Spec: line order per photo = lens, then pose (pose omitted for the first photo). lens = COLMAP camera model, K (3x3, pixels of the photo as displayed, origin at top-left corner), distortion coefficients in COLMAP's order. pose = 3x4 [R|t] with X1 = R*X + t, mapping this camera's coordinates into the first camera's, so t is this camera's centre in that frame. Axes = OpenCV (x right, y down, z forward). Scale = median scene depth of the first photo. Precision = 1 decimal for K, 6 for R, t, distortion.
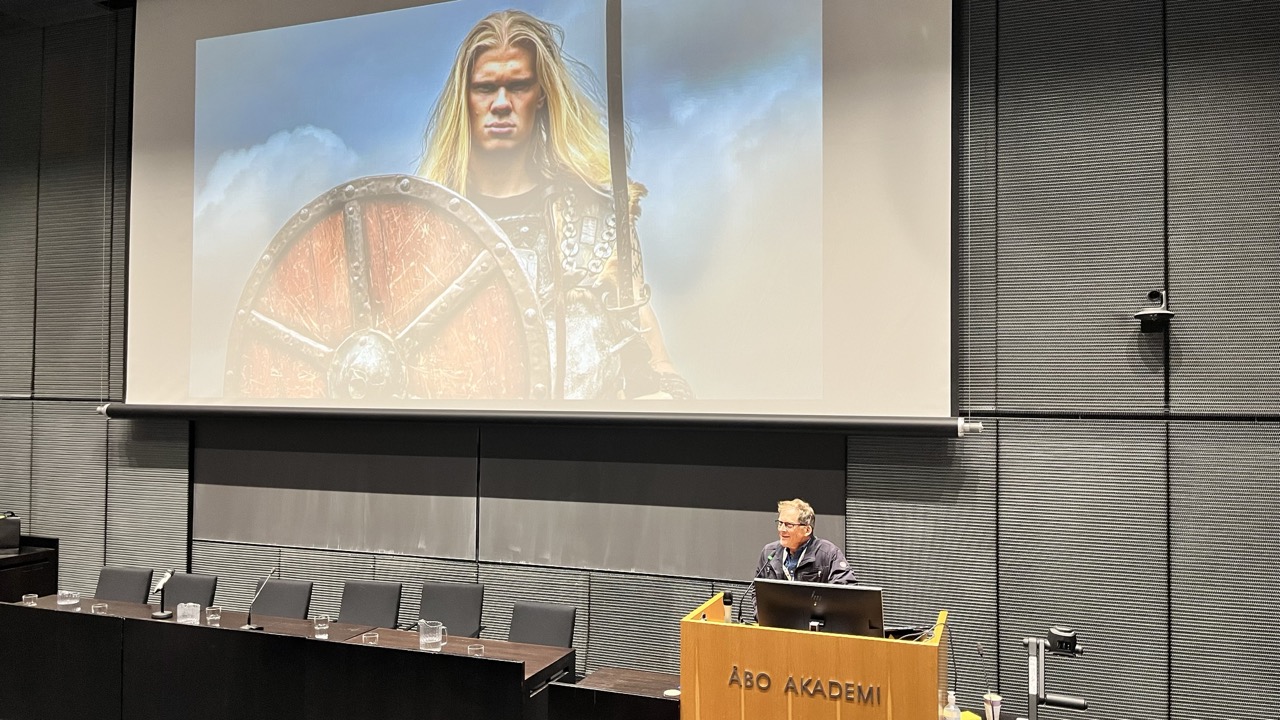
lens RADIAL K [[967.6, 0, 638.8], [0, 967.6, 363.8], [0, 0, 1]] dist [0.053371, -0.068071]
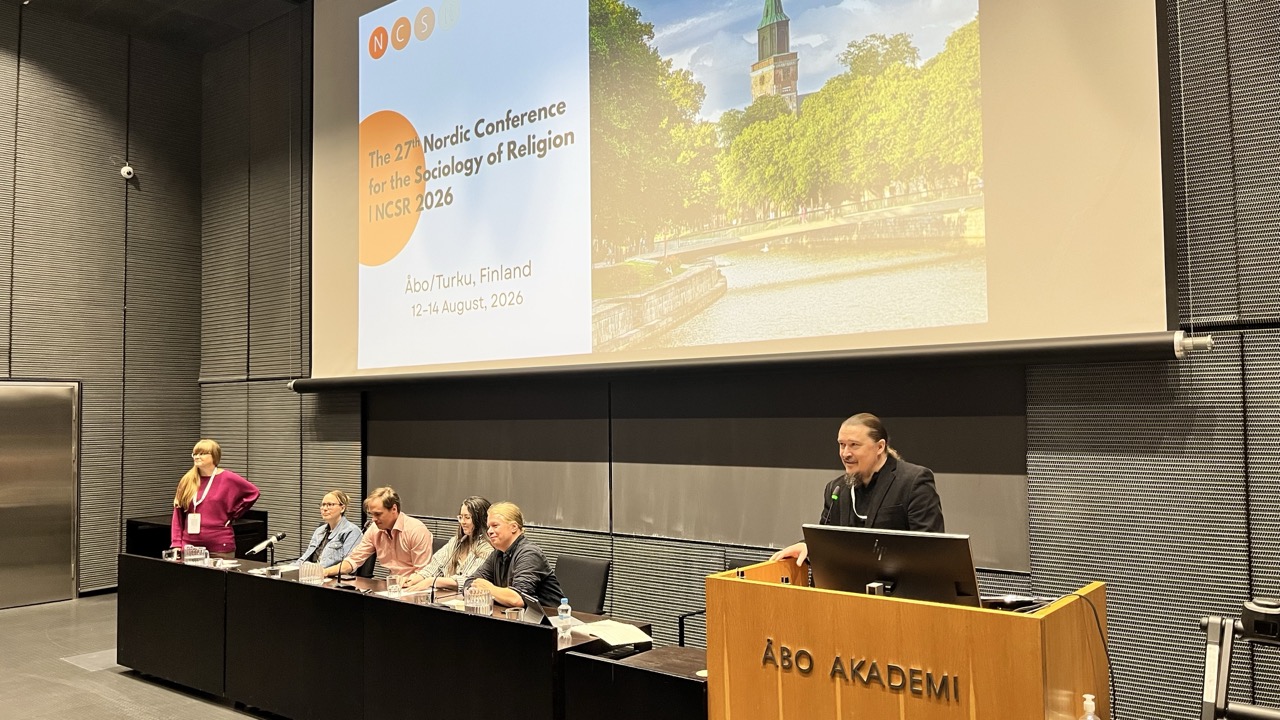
lens RADIAL K [[967.6, 0, 639.5], [0, 967.6, 365.3], [0, 0, 1]] dist [0.053371, -0.068071]
pose [[0.947597, -0.034398, -0.317612, 0.183759], [0.027836, 0.999295, -0.025177, 0.088156], [0.318255, 0.015016, 0.947886, 0.196457]]
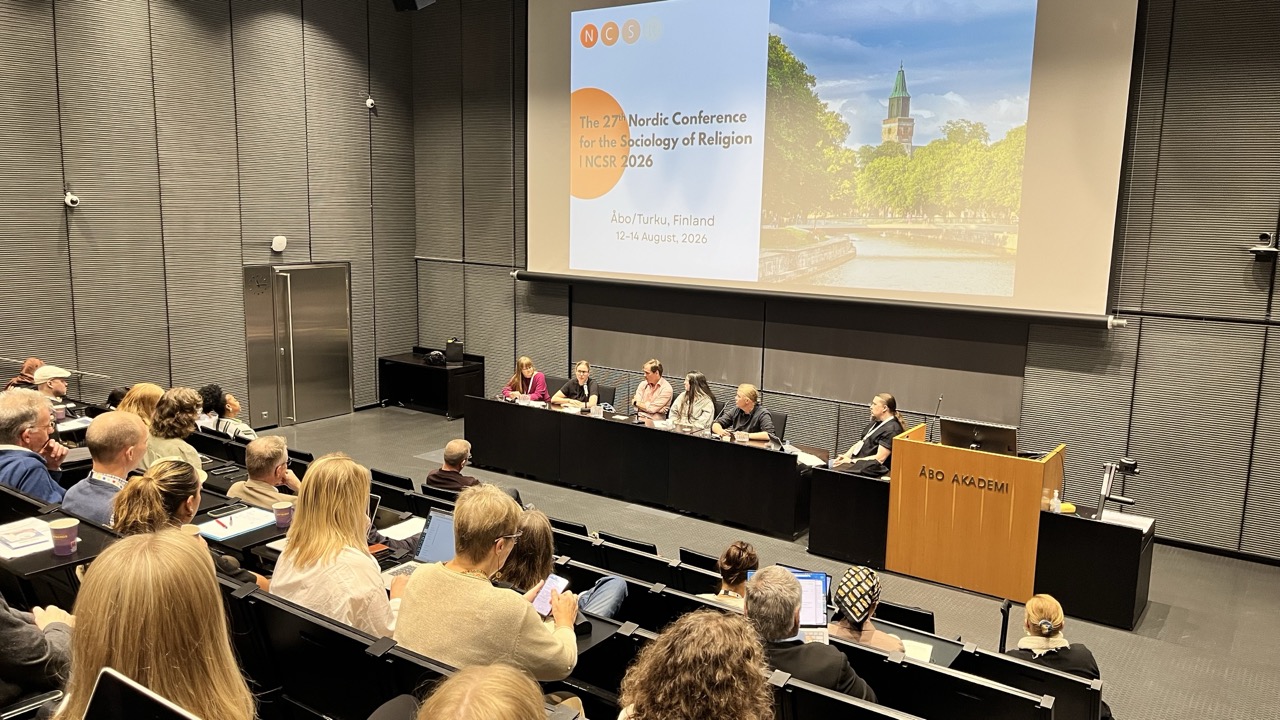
lens RADIAL K [[967.6, 0, 644.9], [0, 967.6, 361.7], [0, 0, 1]] dist [0.053371, -0.068071]
pose [[0.967756, 0.054165, -0.245998, 0.025744], [-0.007952, 0.982690, 0.185089, -0.138056], [0.251765, -0.177165, 0.951434, -0.544590]]
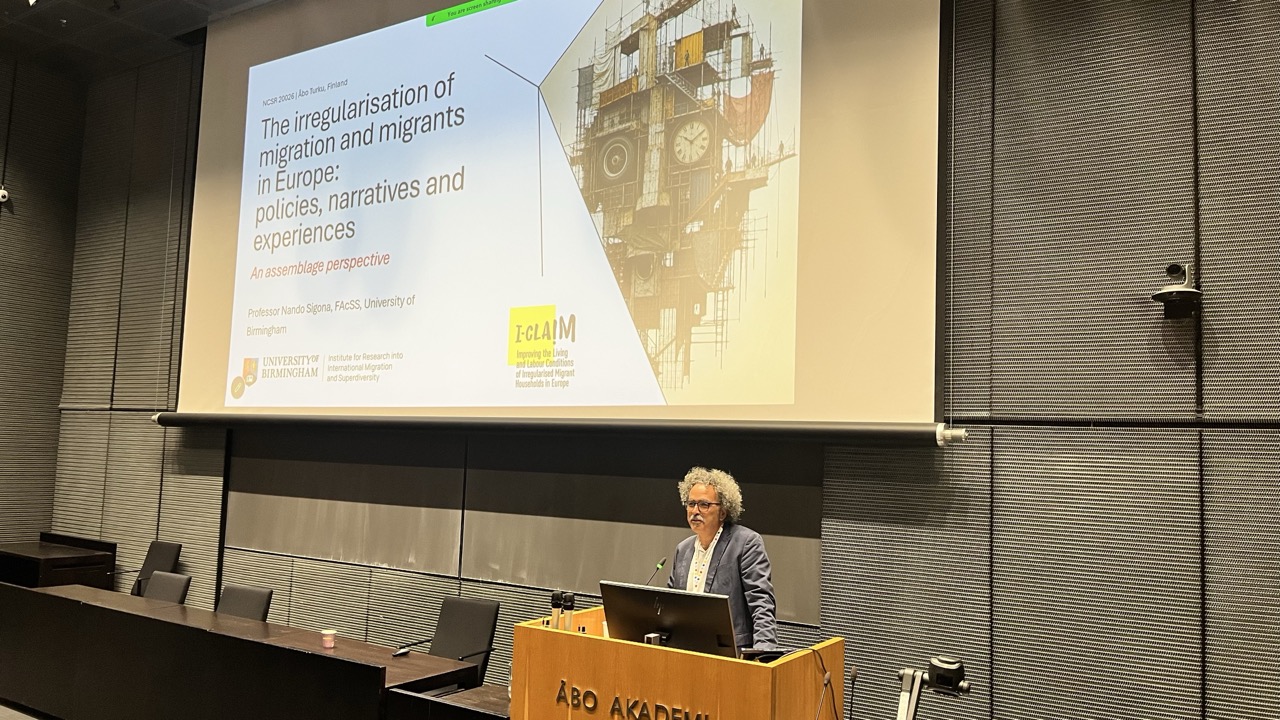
lens RADIAL K [[967.6, 0, 638.0], [0, 967.6, 367.6], [0, 0, 1]] dist [0.053371, -0.068071]
pose [[0.976888, 0.007821, -0.213611, 0.255242], [-0.021285, 0.997923, -0.060807, 0.064610], [0.212692, 0.063948, 0.975025, 0.120990]]
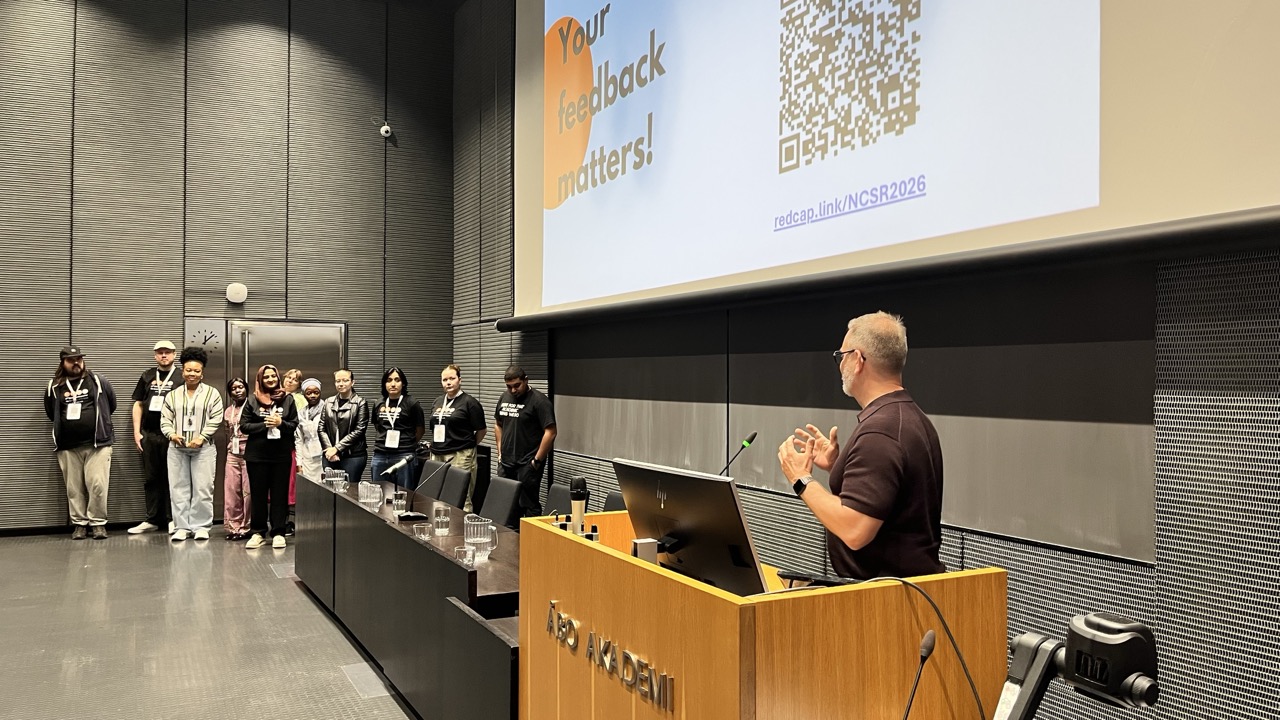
lens RADIAL K [[967.6, 0, 647.2], [0, 967.6, 360.3], [0, 0, 1]] dist [0.053371, -0.068071]
pose [[0.747085, -0.013980, -0.664582, 0.387801], [0.018593, 0.999827, -0.000131, 0.126106], [0.664469, -0.012259, 0.747215, 0.454586]]
